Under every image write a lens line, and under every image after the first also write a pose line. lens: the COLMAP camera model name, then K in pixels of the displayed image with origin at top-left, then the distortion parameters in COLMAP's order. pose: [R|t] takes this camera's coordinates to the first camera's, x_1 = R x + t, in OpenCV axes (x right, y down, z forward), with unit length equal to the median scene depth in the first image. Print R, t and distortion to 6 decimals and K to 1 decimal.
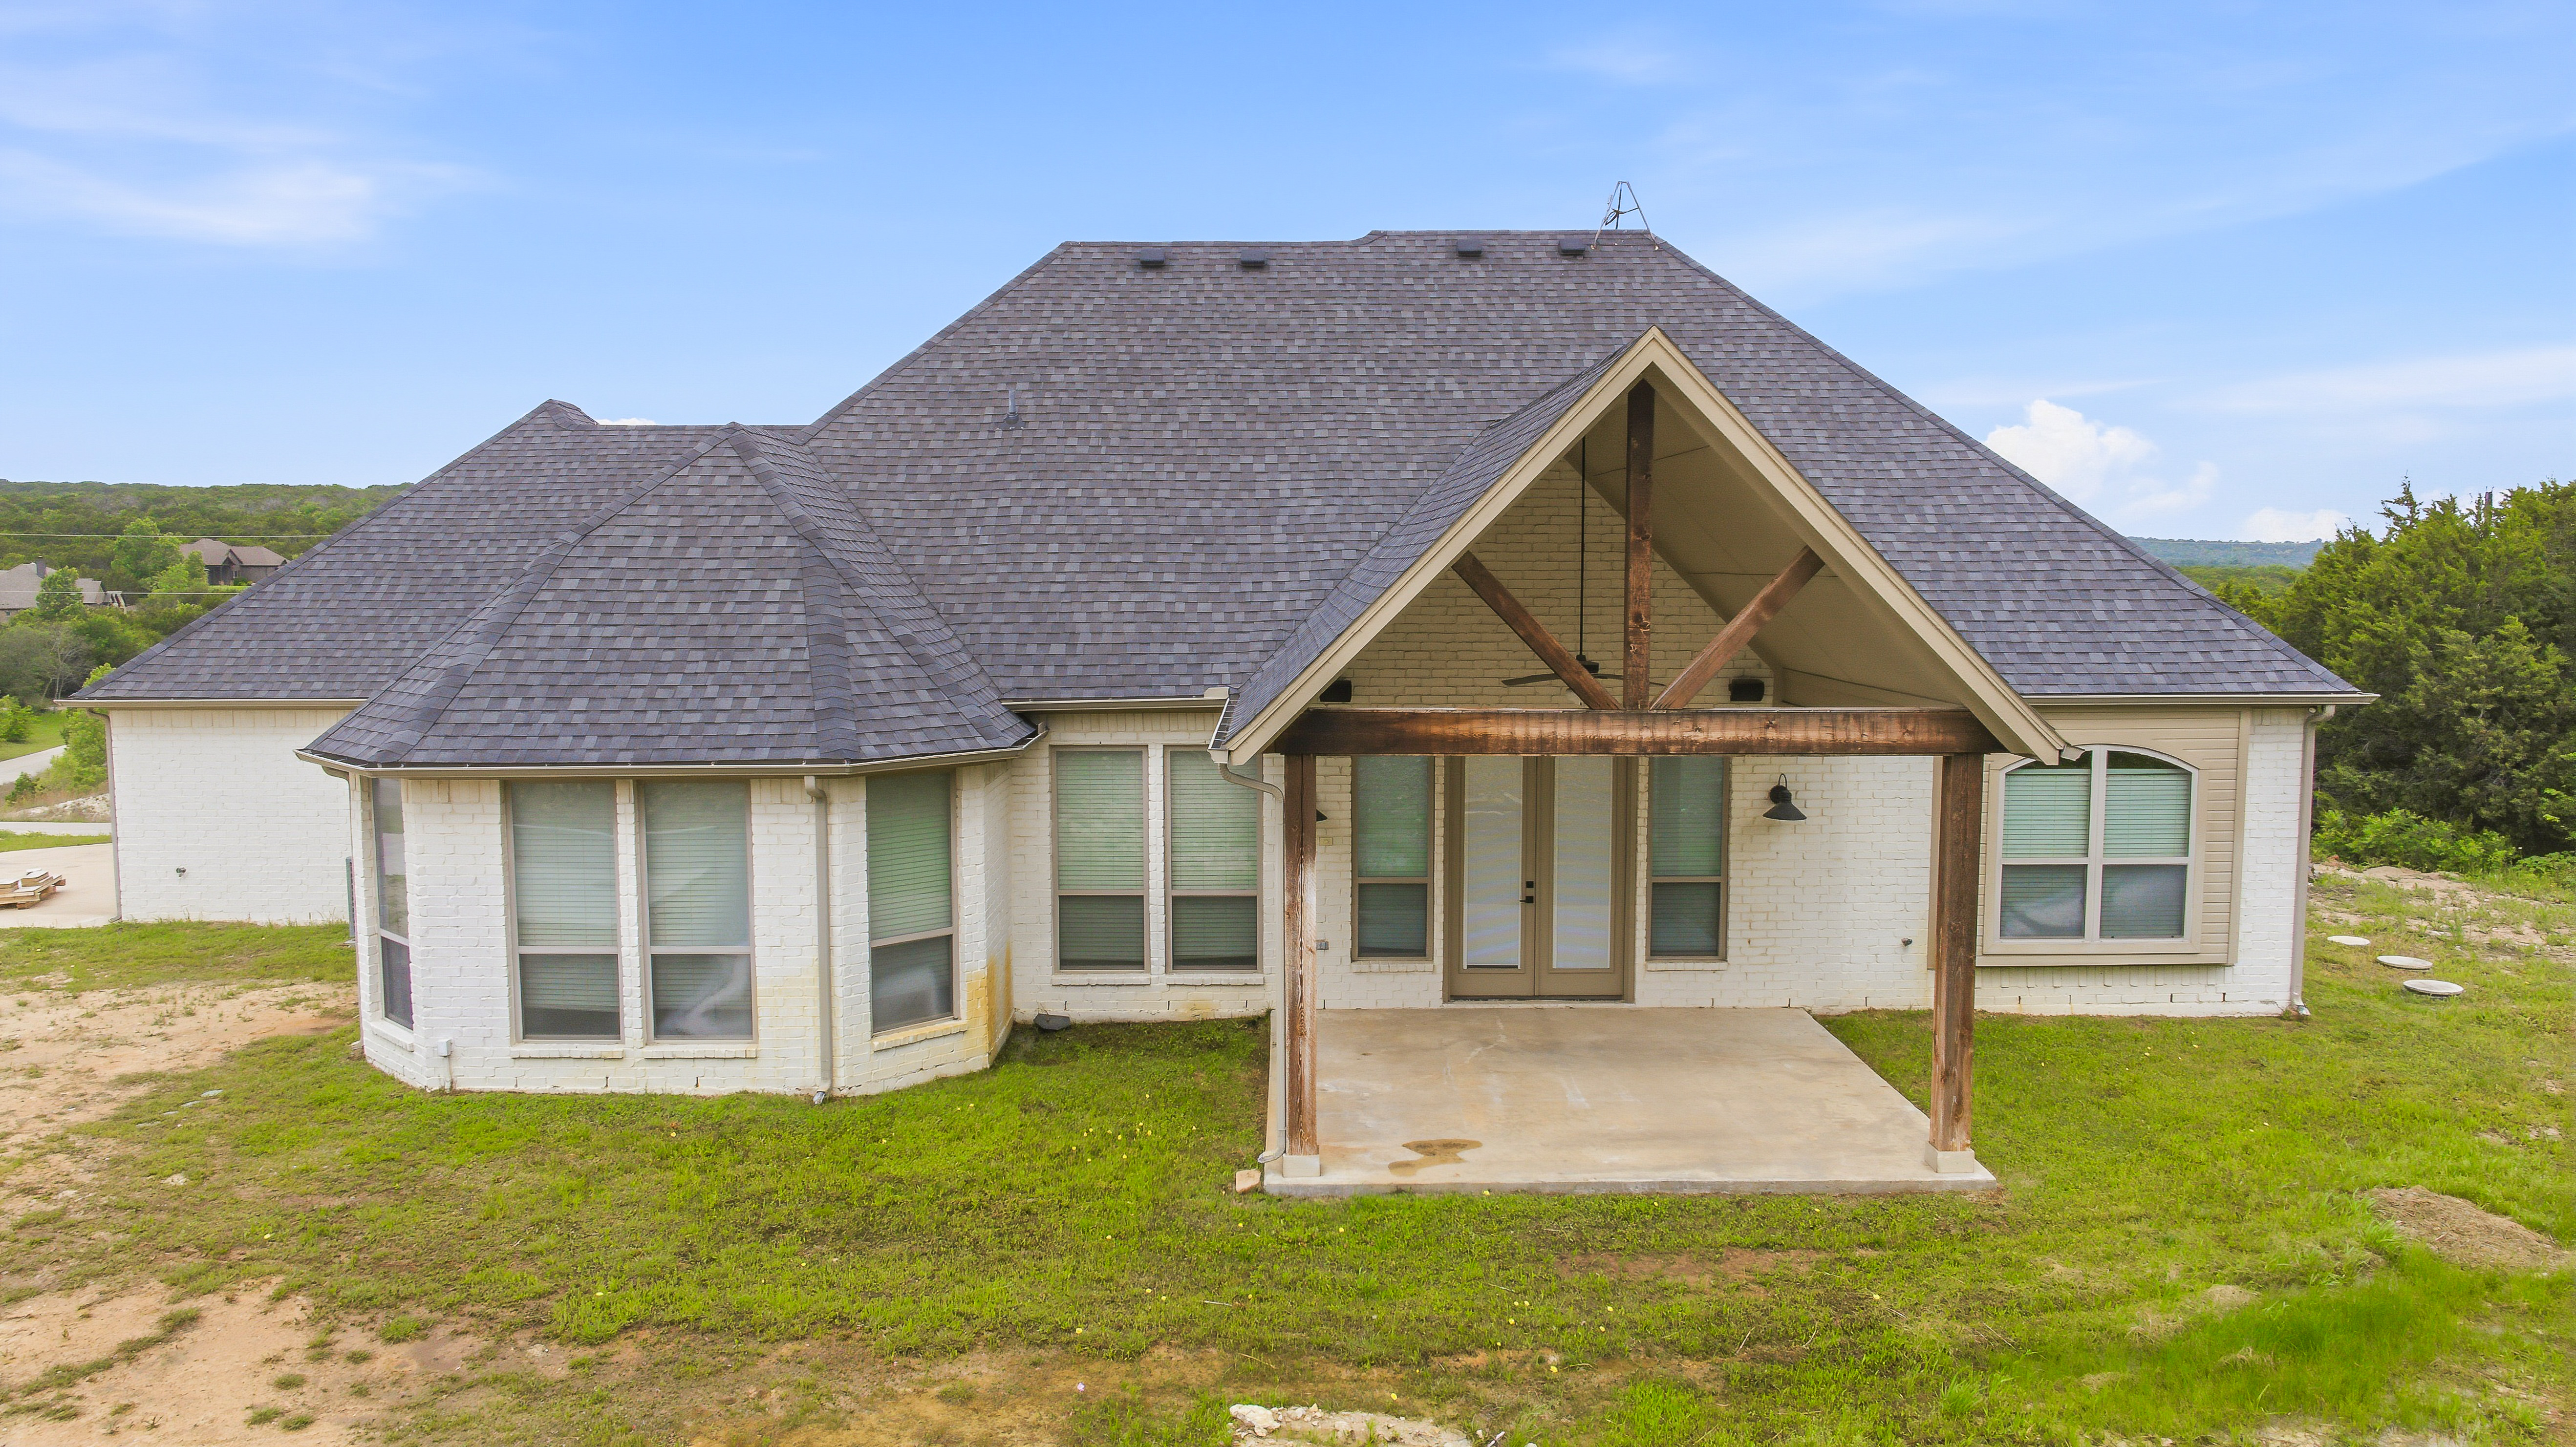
lens RADIAL K [[1812.7, 0, 1296.2], [0, 1812.7, 720.9], [0, 0, 1]] dist [-0.023283, 0.000661]
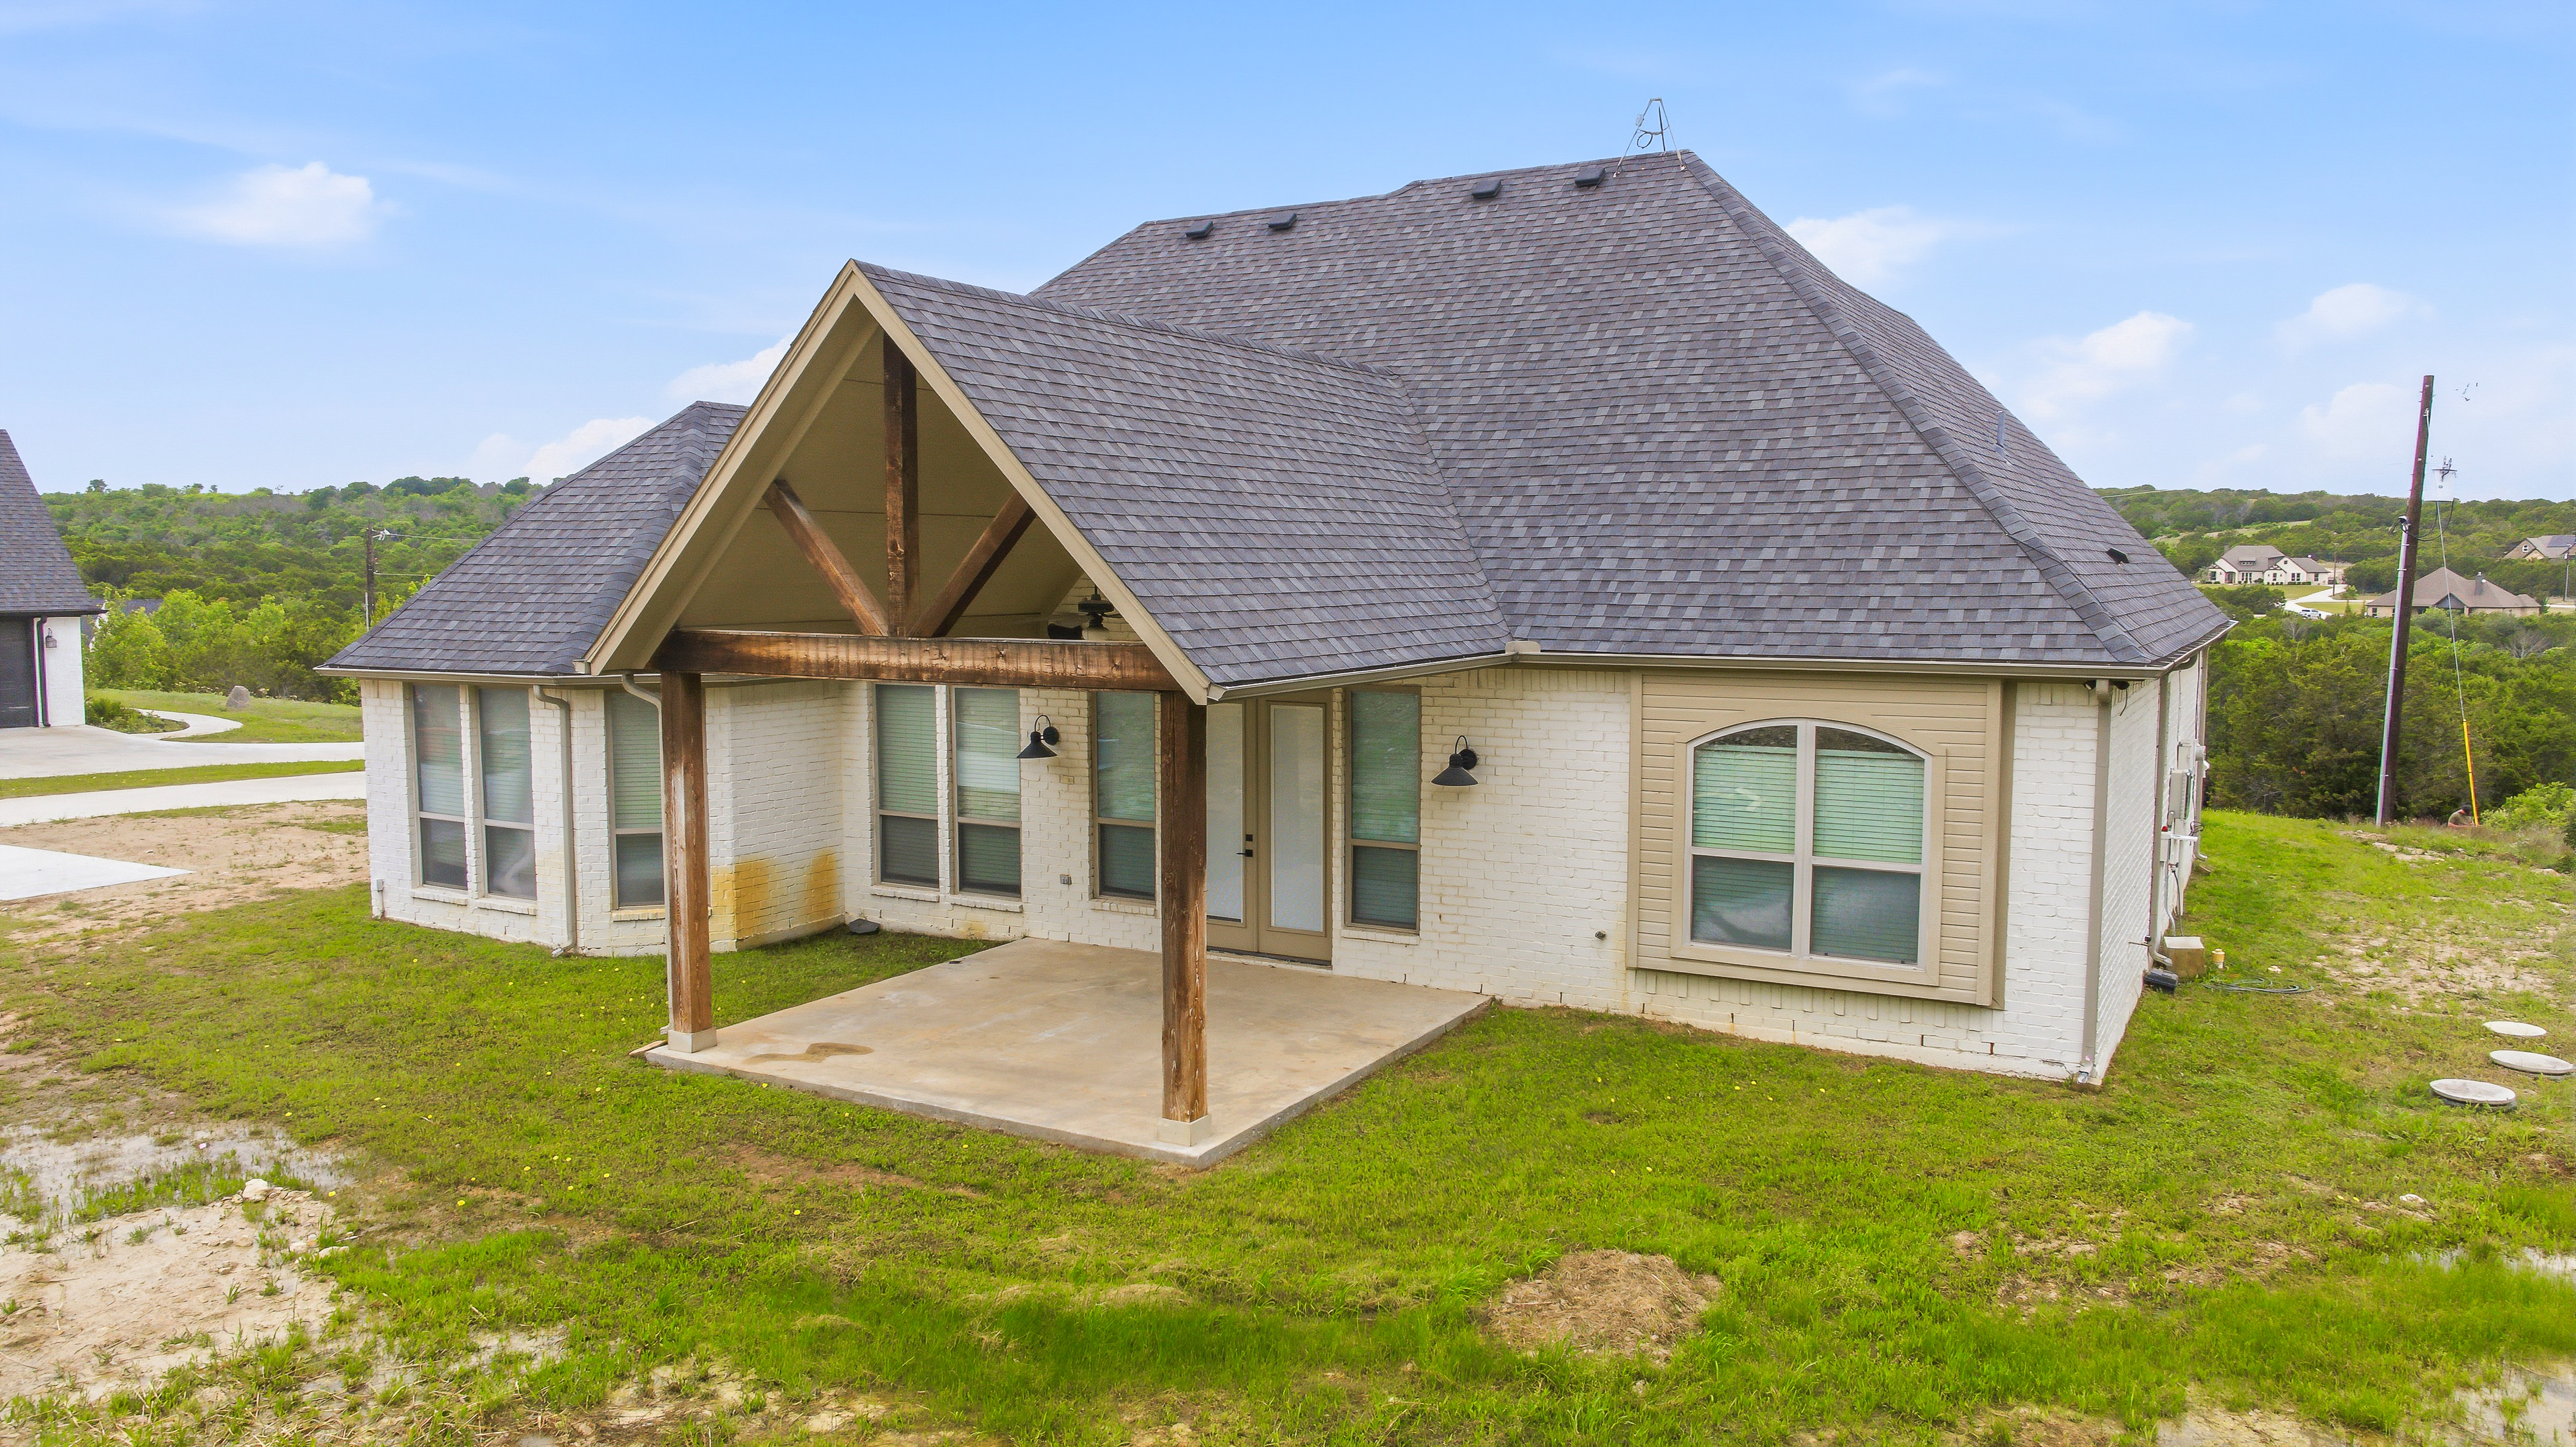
lens RADIAL K [[1812.7, 0, 1296.2], [0, 1812.7, 720.9], [0, 0, 1]] dist [-0.023283, 0.000661]
pose [[0.869285, 0.045371, -0.492225, 0.742236], [-0.043995, 0.998928, 0.014381, 0.014092], [0.492350, 0.009155, 0.870349, 0.185758]]
